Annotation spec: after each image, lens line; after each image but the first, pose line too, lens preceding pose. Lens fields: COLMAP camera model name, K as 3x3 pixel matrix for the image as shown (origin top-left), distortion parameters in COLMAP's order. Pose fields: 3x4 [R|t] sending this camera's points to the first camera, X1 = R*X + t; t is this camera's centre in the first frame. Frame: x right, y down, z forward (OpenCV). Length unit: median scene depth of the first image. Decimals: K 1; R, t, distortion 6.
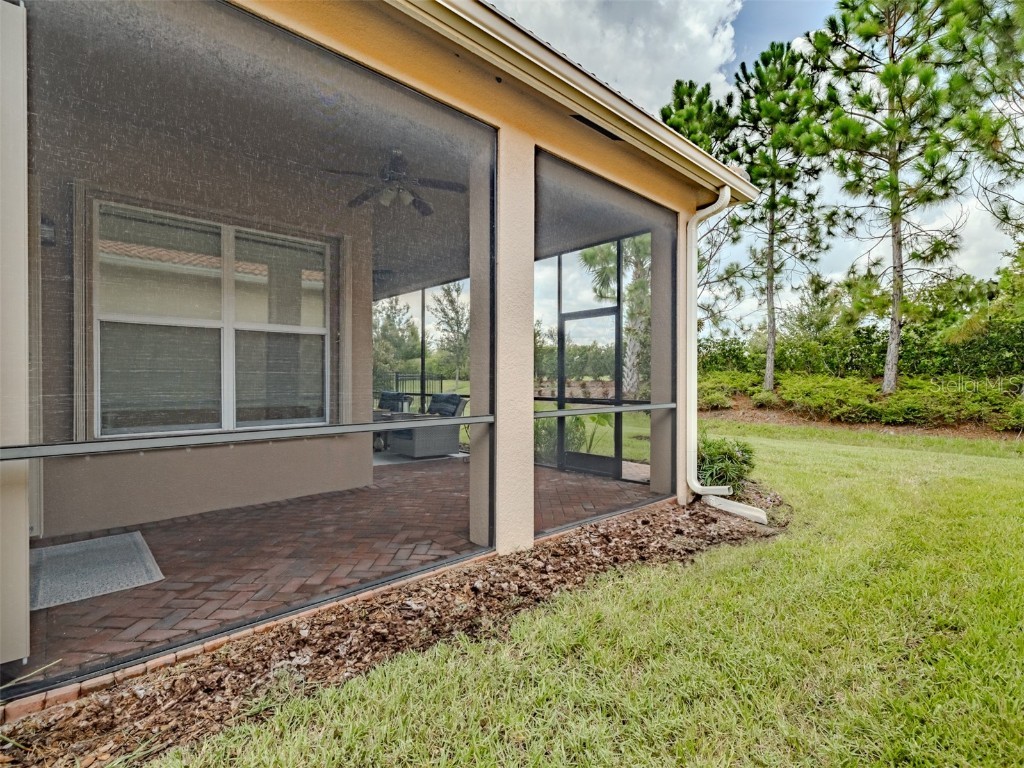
lens RADIAL K [[484.5, 0, 507.0], [0, 484.5, 382.3], [0, 0, 1]] dist [-0.002938, 0.000495]
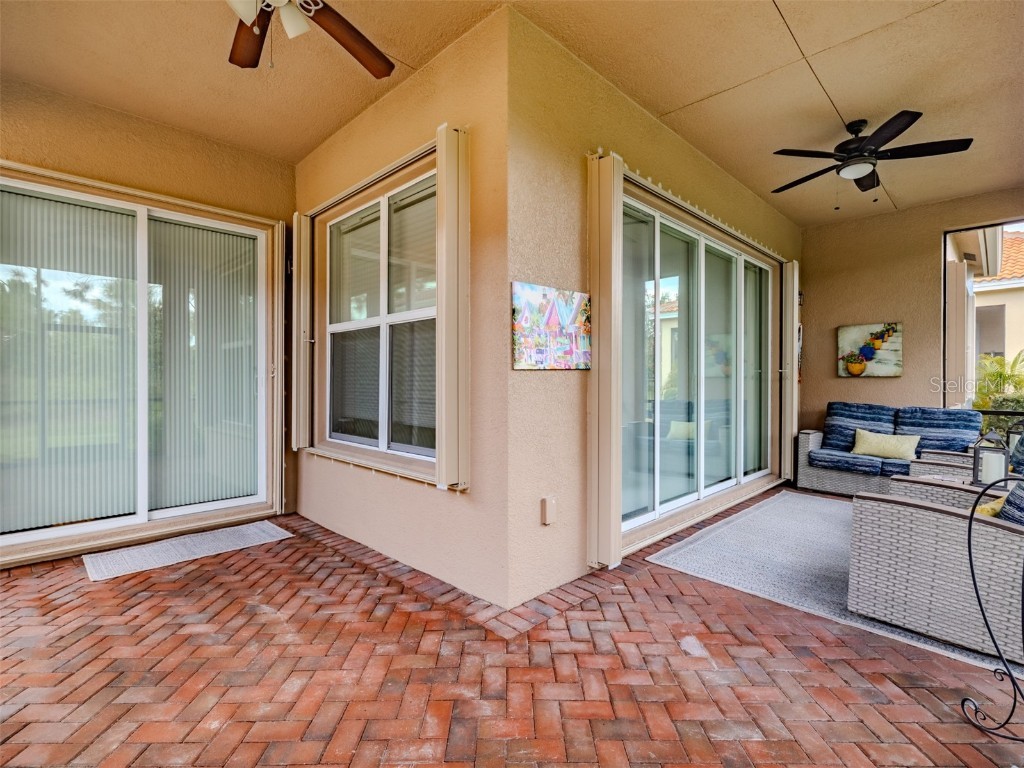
lens RADIAL K [[484.5, 0, 507.0], [0, 484.5, 382.3], [0, 0, 1]] dist [-0.002938, 0.000495]
pose [[0.045571, 0.007145, -0.998936, 0.068345], [-0.007543, 0.999948, 0.006808, -0.006350], [0.998933, 0.007225, 0.045623, 0.335908]]
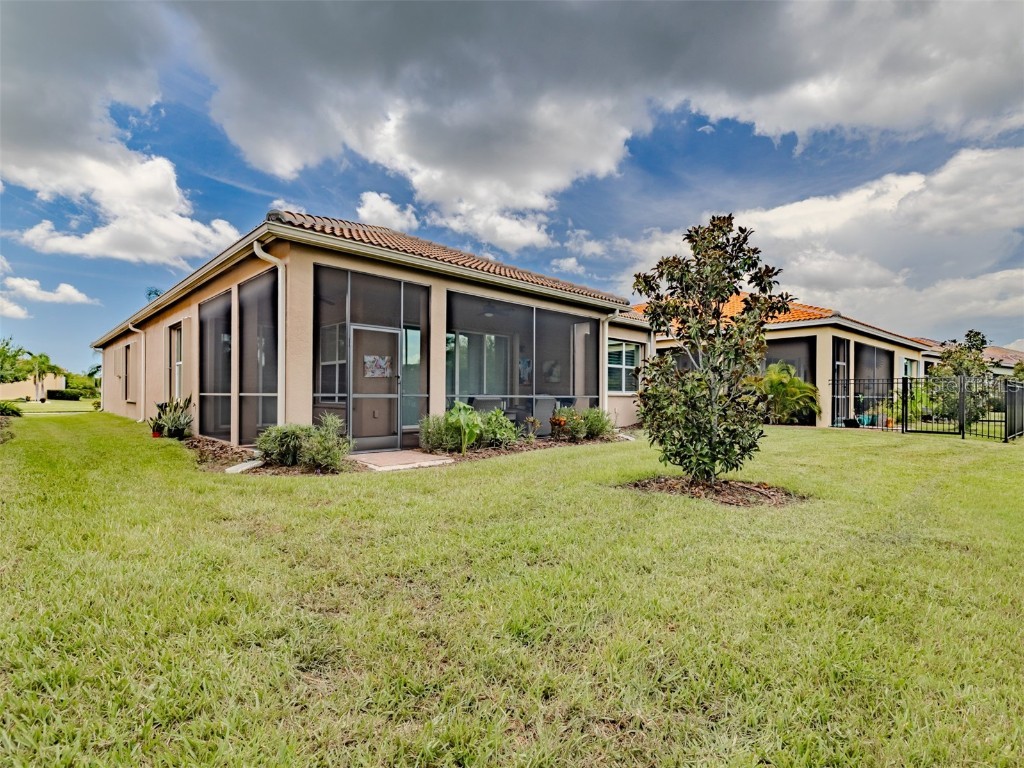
lens RADIAL K [[500.3, 0, 507.2], [0, 500.3, 396.0], [0, 0, 1]] dist [-0.002218, -0.000028]
pose [[0.017936, 0.004691, -0.999828, 0.615882], [-0.015199, 0.999875, 0.004418, 0.011120], [0.999724, 0.015117, 0.018006, 0.537796]]
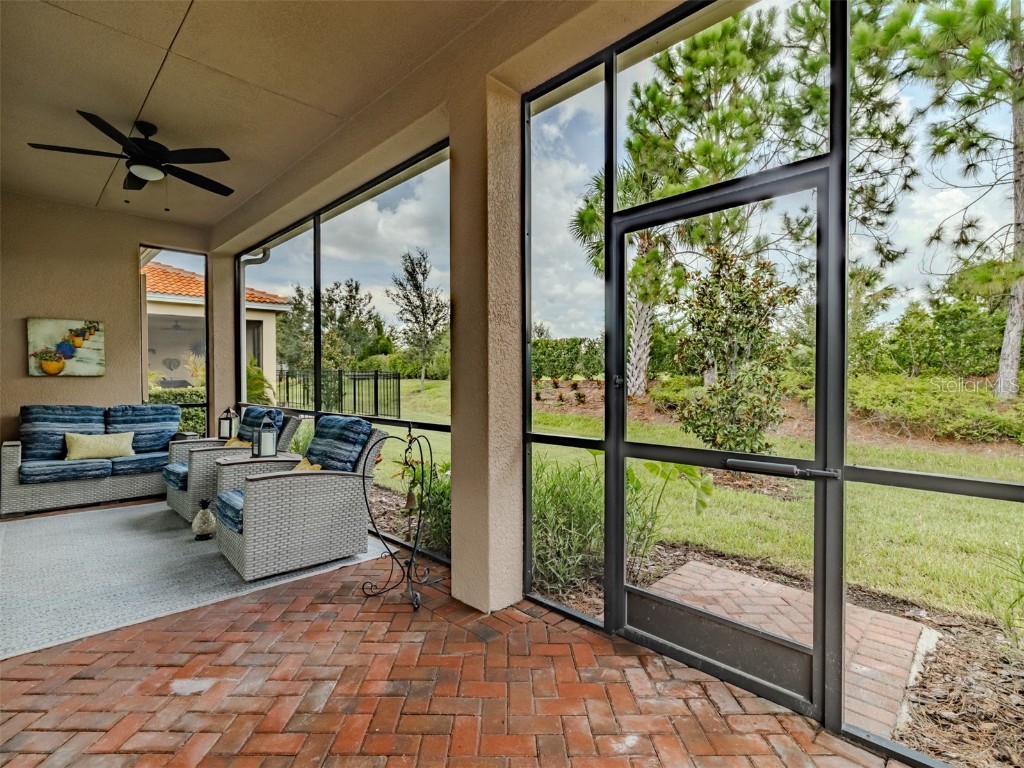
lens RADIAL K [[484.5, 0, 507.0], [0, 484.5, 382.3], [0, 0, 1]] dist [-0.002938, 0.000495]
pose [[0.998890, -0.002627, 0.047037, 0.005491], [0.002402, 0.999985, 0.004846, -0.006648], [-0.047049, -0.004728, 0.998881, 0.270443]]
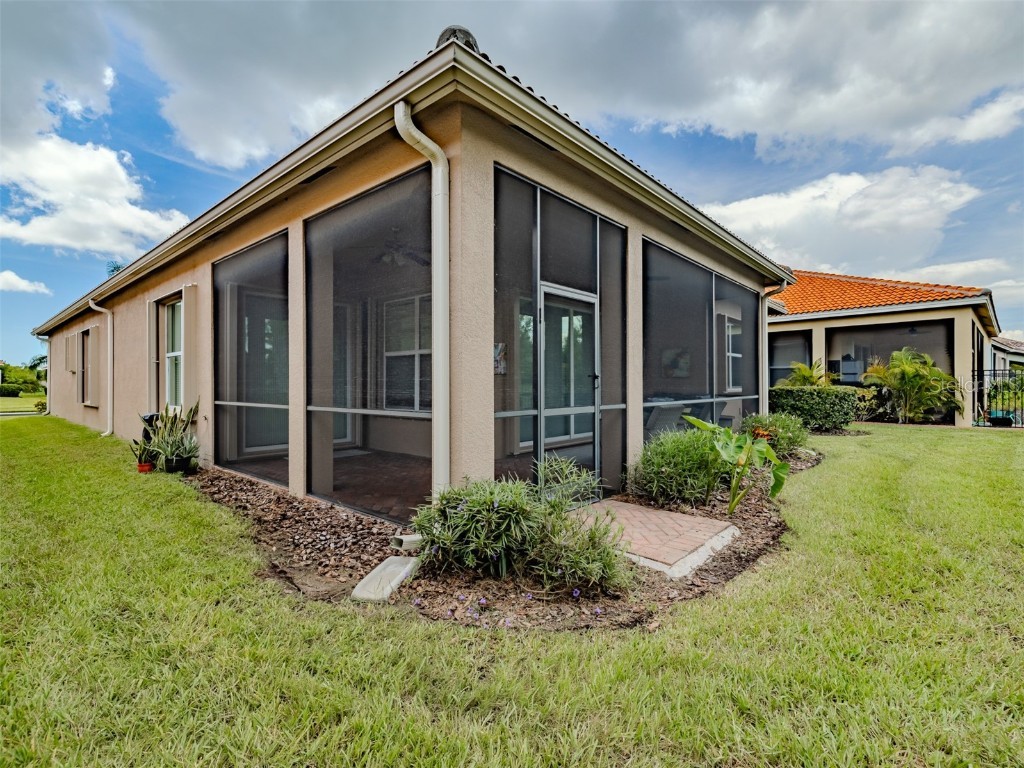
lens RADIAL K [[484.5, 0, 507.0], [0, 484.5, 382.3], [0, 0, 1]] dist [-0.002938, 0.000495]
pose [[0.098888, 0.001386, -0.995098, 0.359758], [-0.005978, 0.999982, 0.000799, -0.002642], [0.995081, 0.005870, 0.098894, 0.331084]]
